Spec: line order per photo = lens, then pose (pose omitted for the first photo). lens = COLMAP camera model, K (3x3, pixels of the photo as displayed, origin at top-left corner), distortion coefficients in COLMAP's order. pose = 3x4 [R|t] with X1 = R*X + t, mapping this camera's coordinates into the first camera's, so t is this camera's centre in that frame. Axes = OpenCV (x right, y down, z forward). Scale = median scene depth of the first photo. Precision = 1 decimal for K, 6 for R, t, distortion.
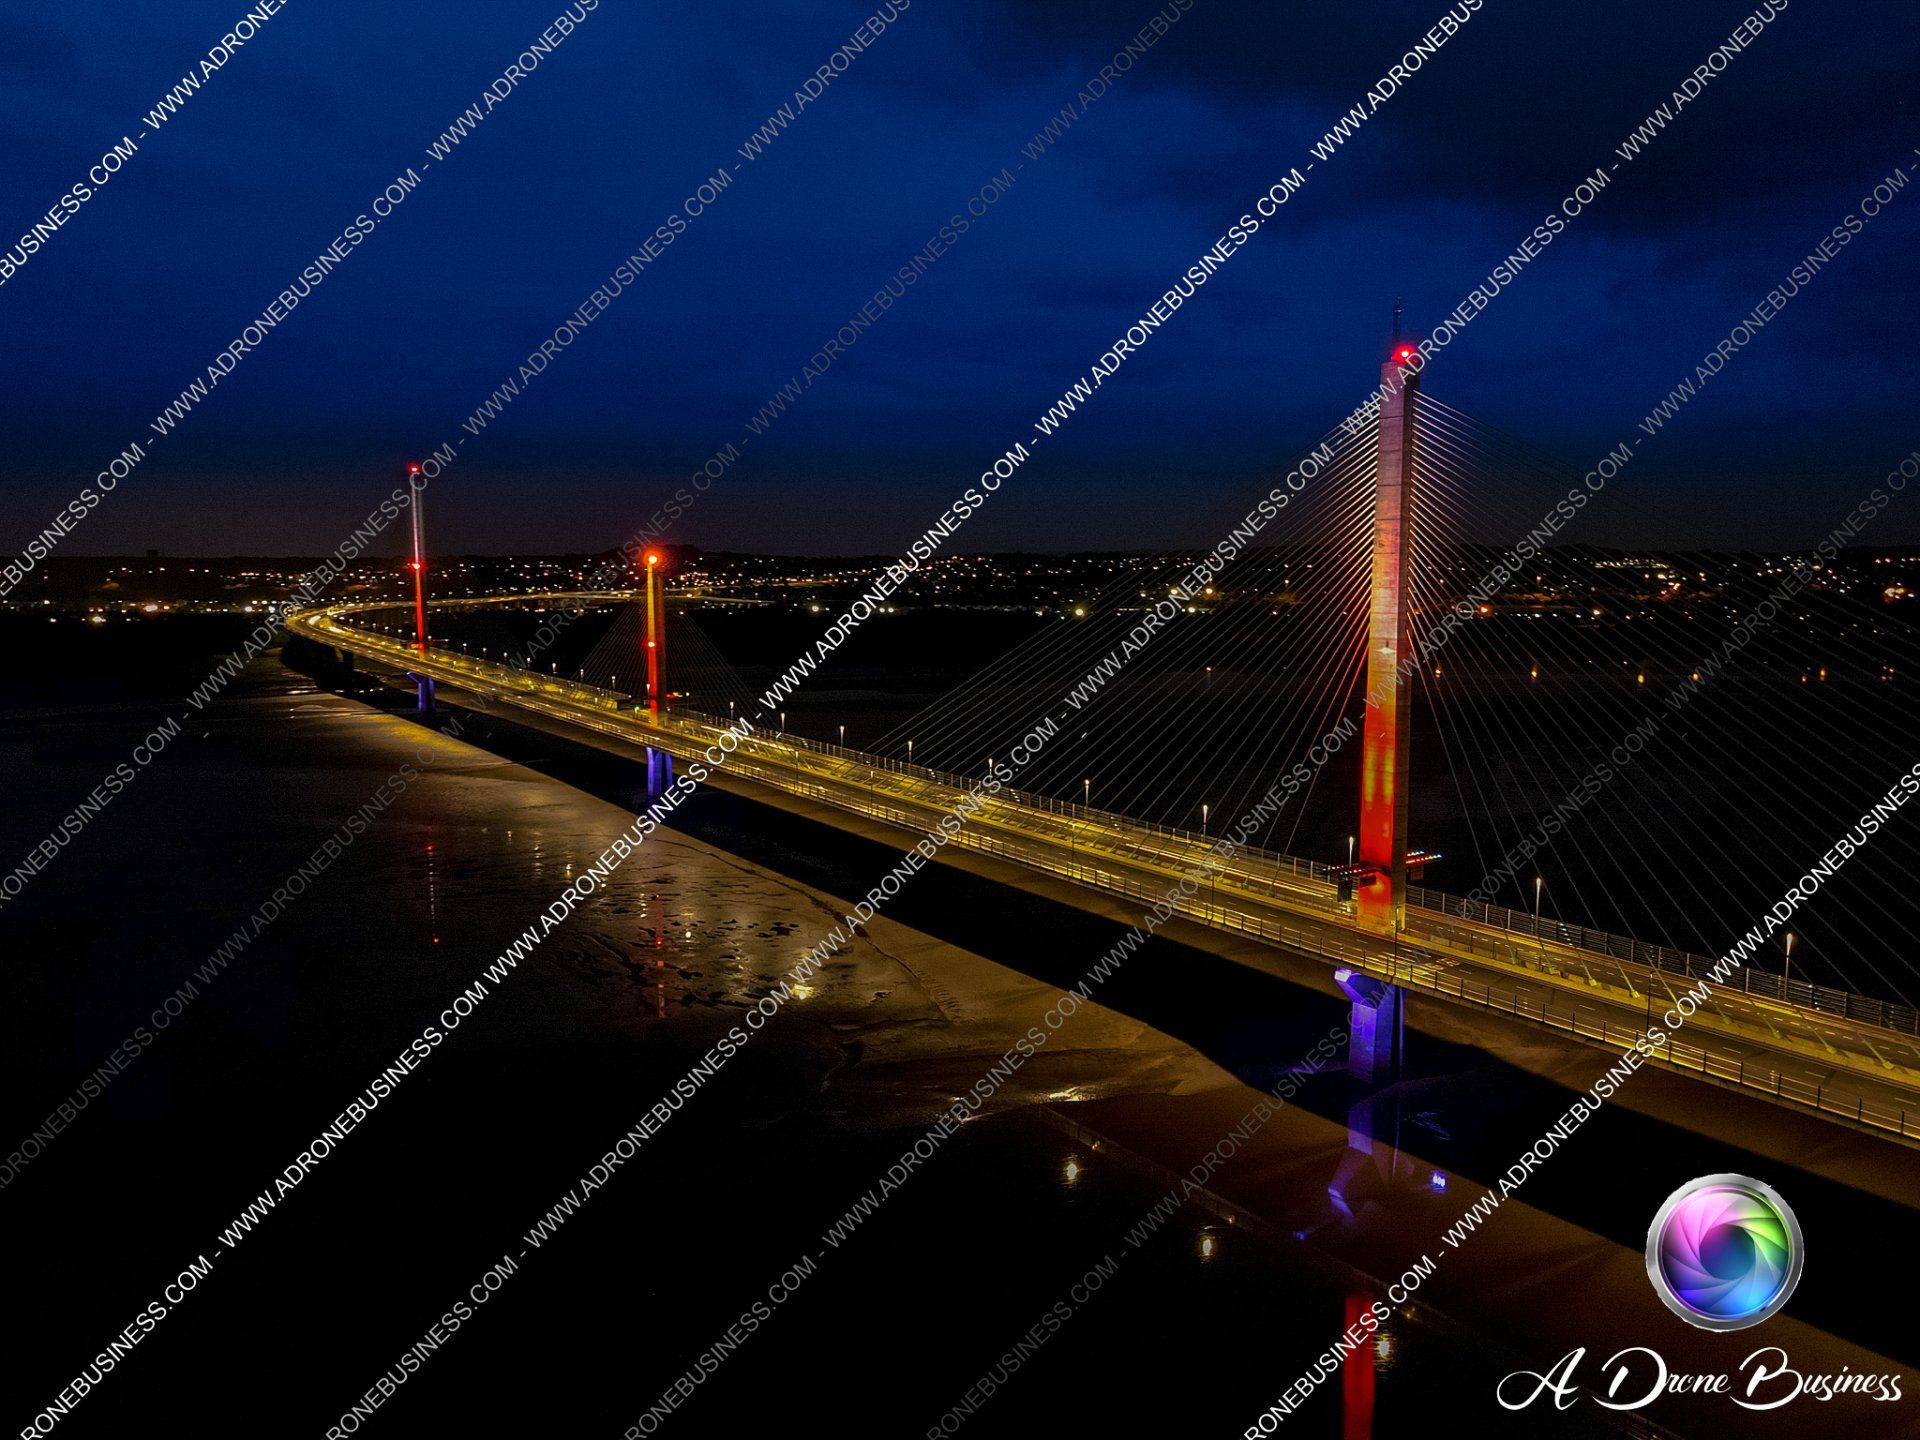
lens RADIAL K [[1448.3, 0, 960.0], [0, 1448.3, 720.0], [0, 0, 1]] dist [-0.000230, -0.000766]
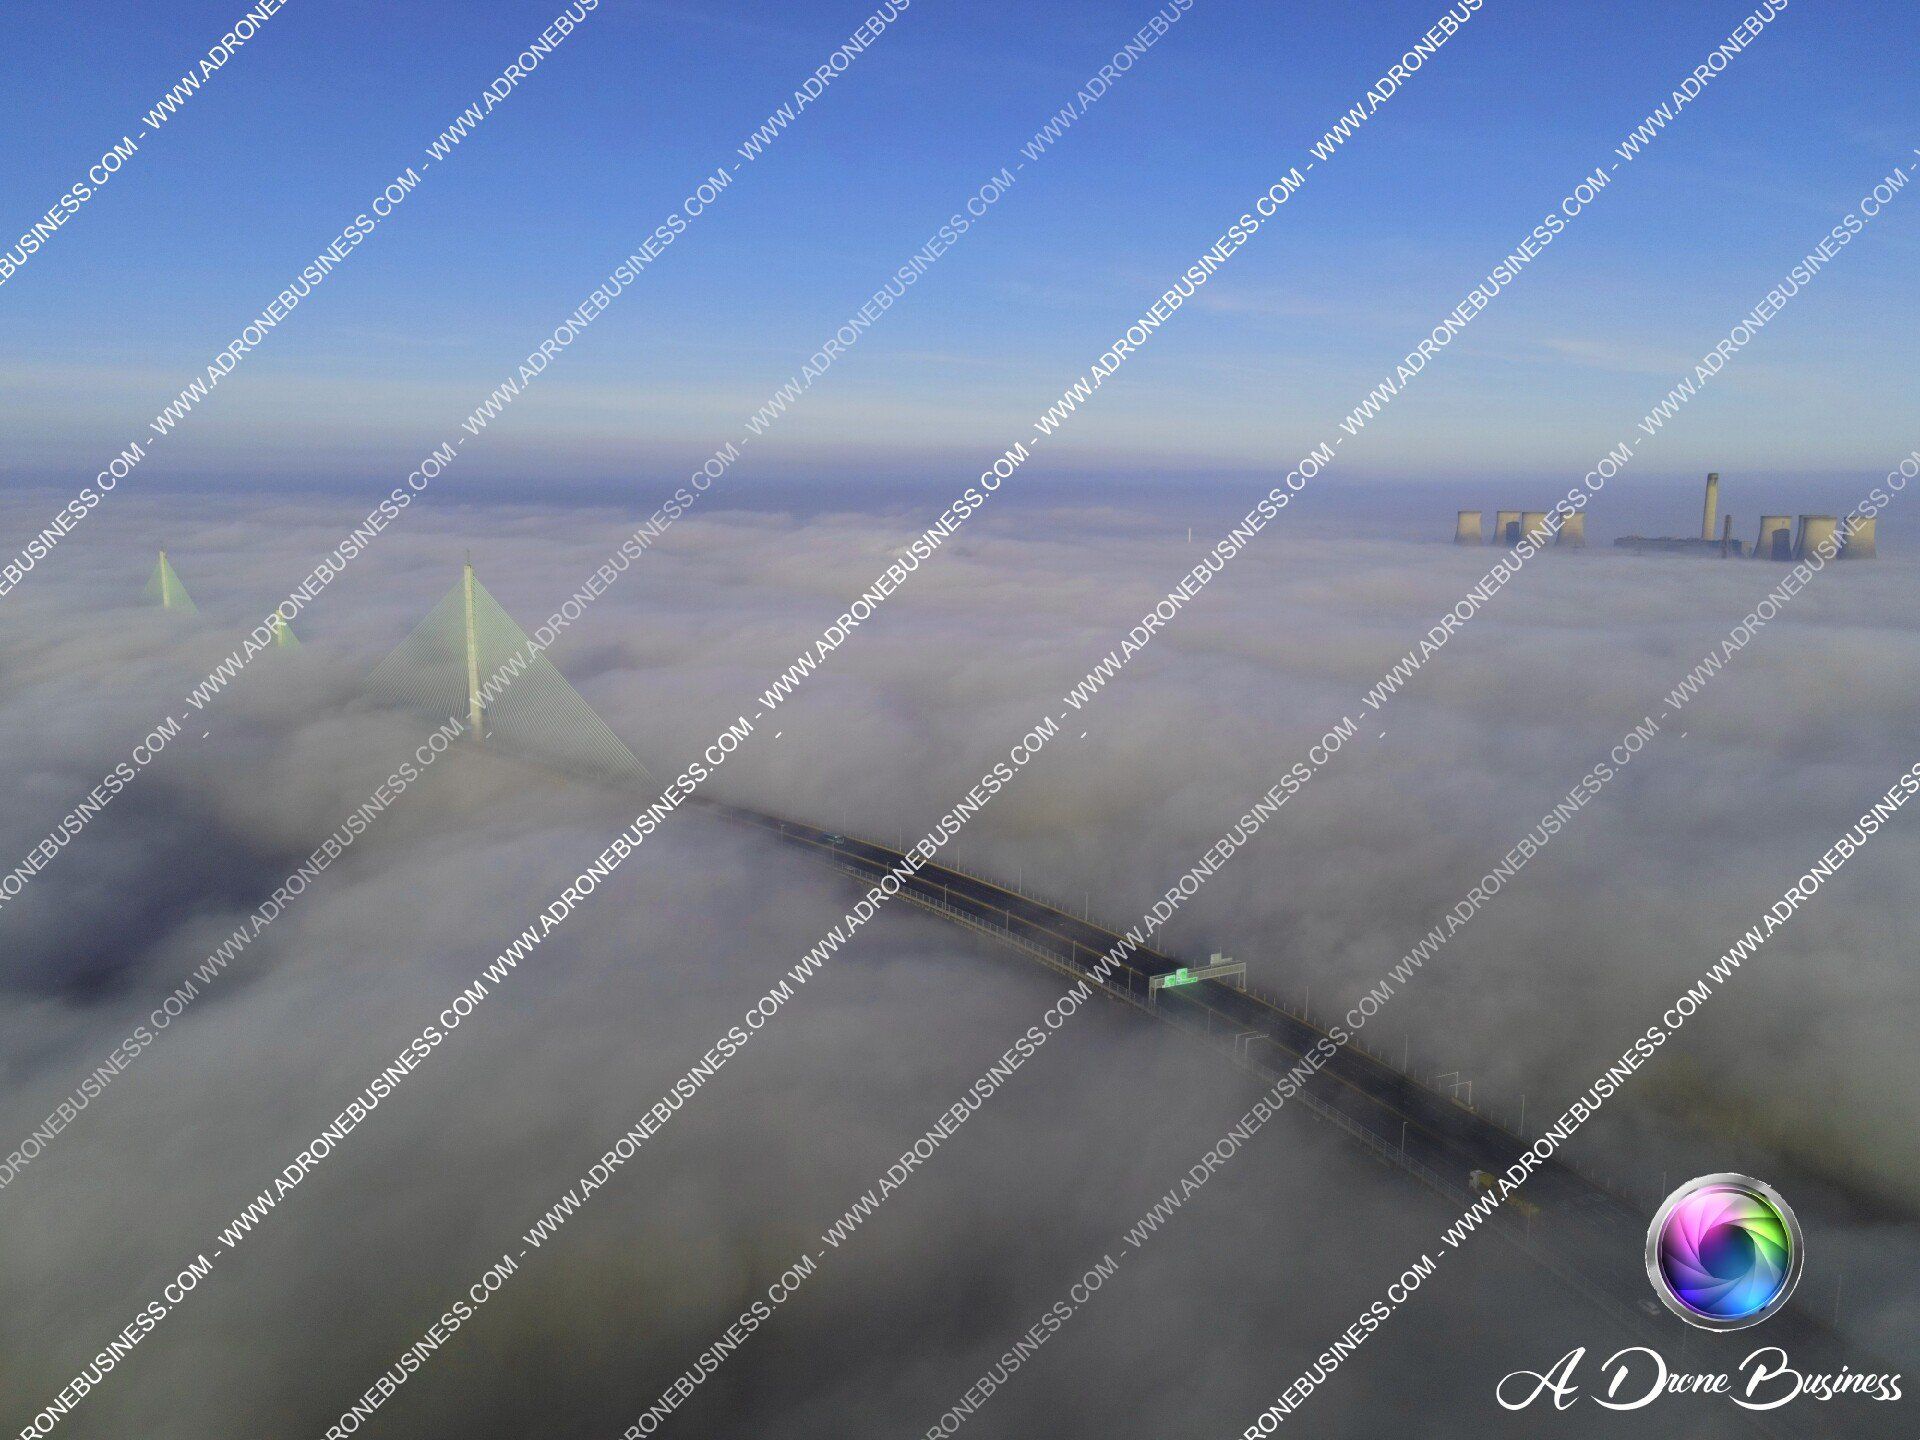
lens RADIAL K [[1448.3, 0, 960.0], [0, 1448.3, 720.0], [0, 0, 1]] dist [-0.000230, -0.000766]
pose [[1.000000, 0.000057, 0.000271, 0.199504], [-0.000057, 1.000000, 0.000080, 0.000010], [-0.000271, -0.000080, 1.000000, 0.000001]]
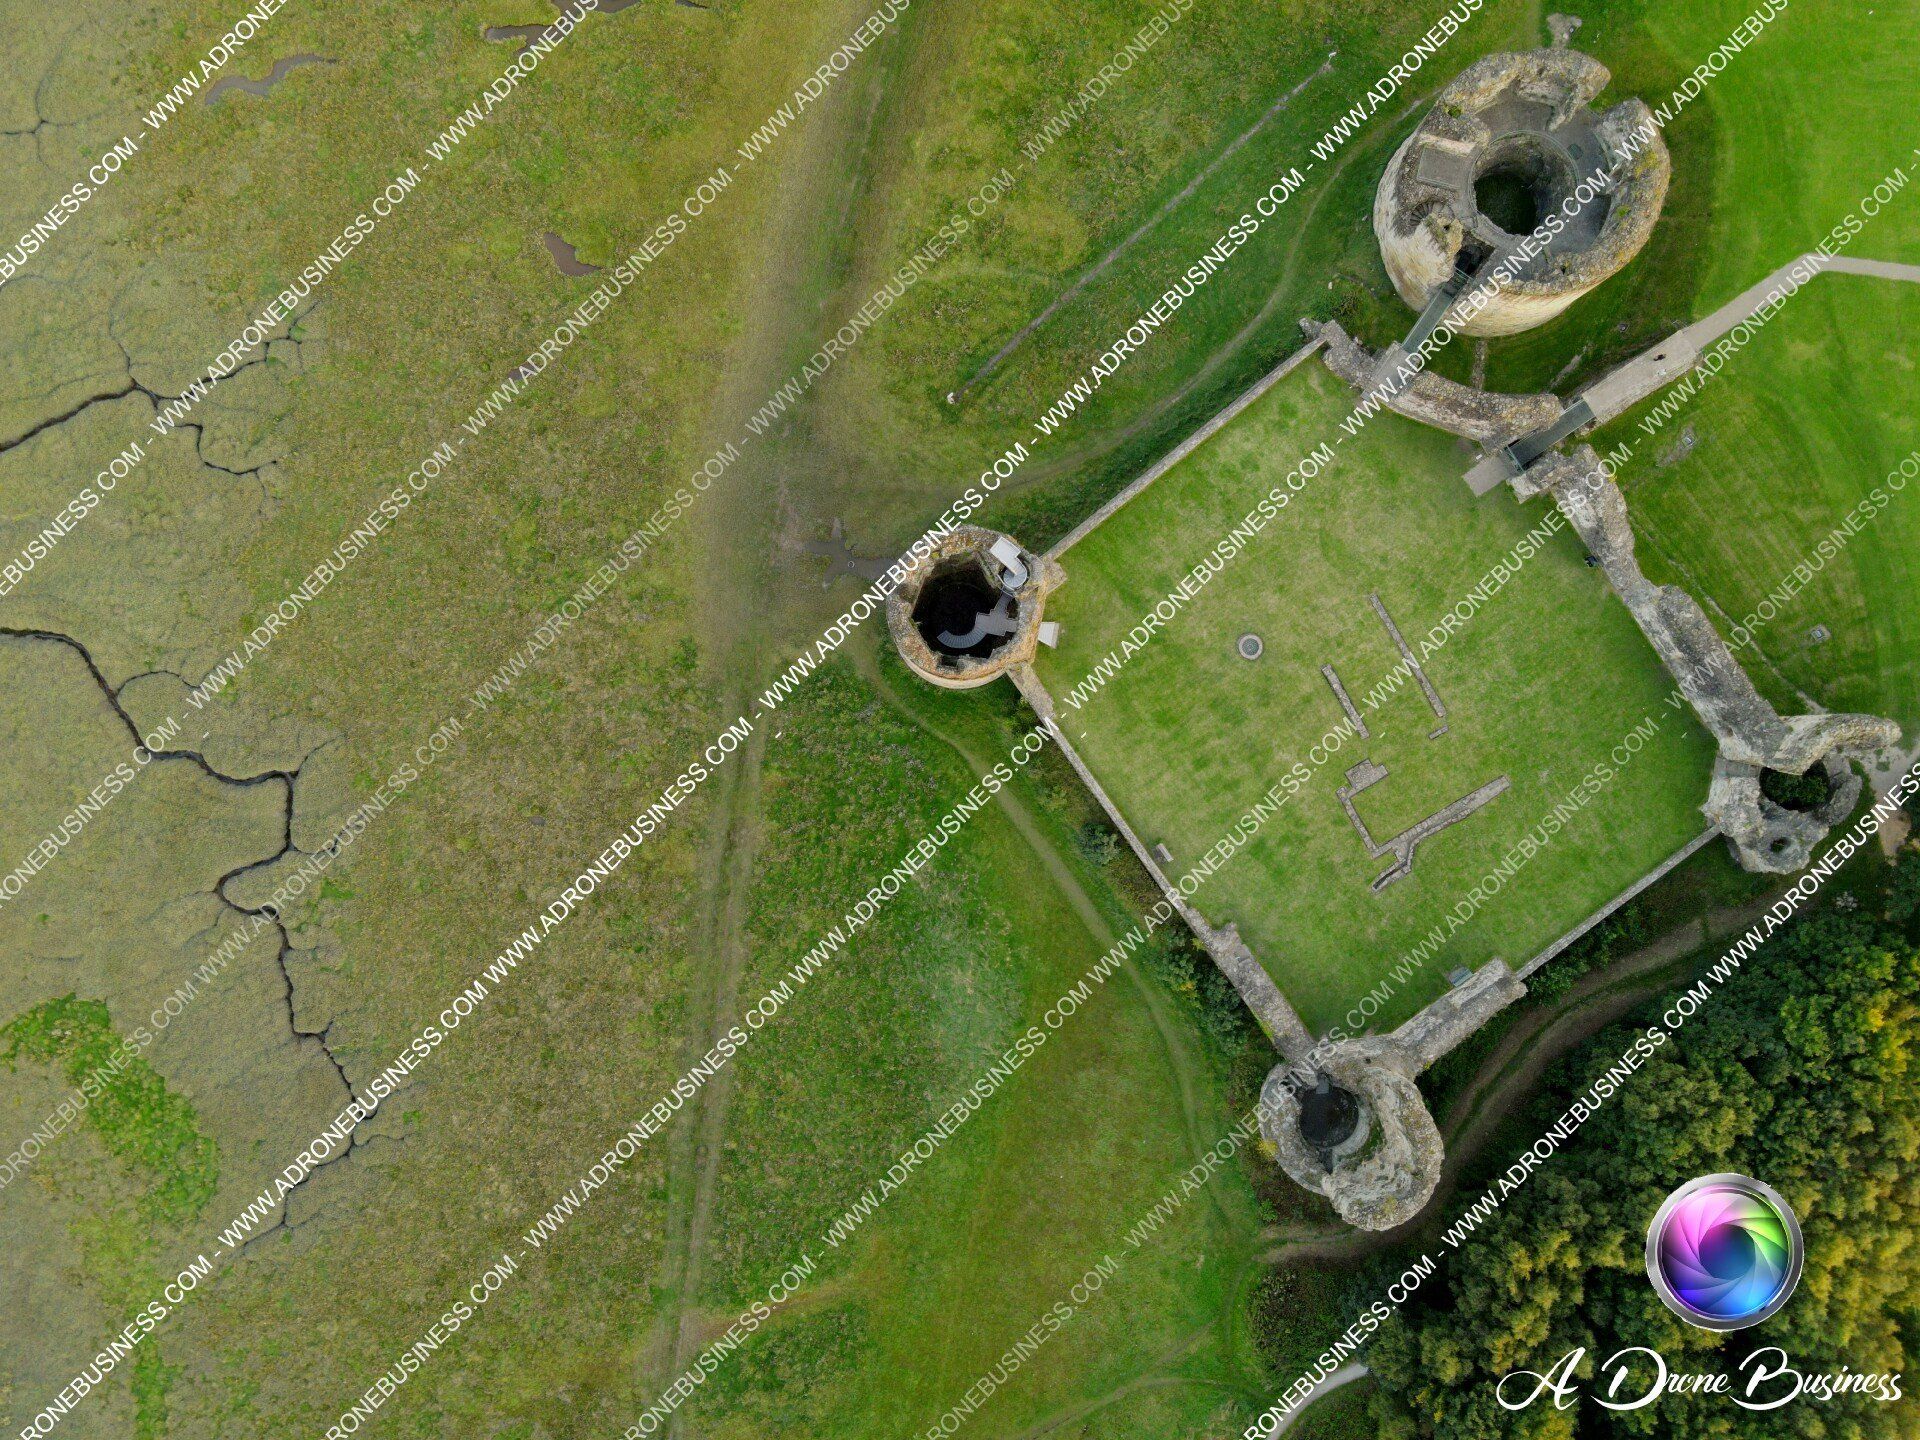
lens RADIAL K [[1448.3, 0, 960.0], [0, 1448.3, 720.0], [0, 0, 1]] dist [-0.000230, -0.000766]
pose [[1.000000, 0.000137, -0.000748, 0.129394], [-0.000137, 1.000000, 0.000056, 0.000023], [0.000748, -0.000056, 1.000000, 0.000000]]
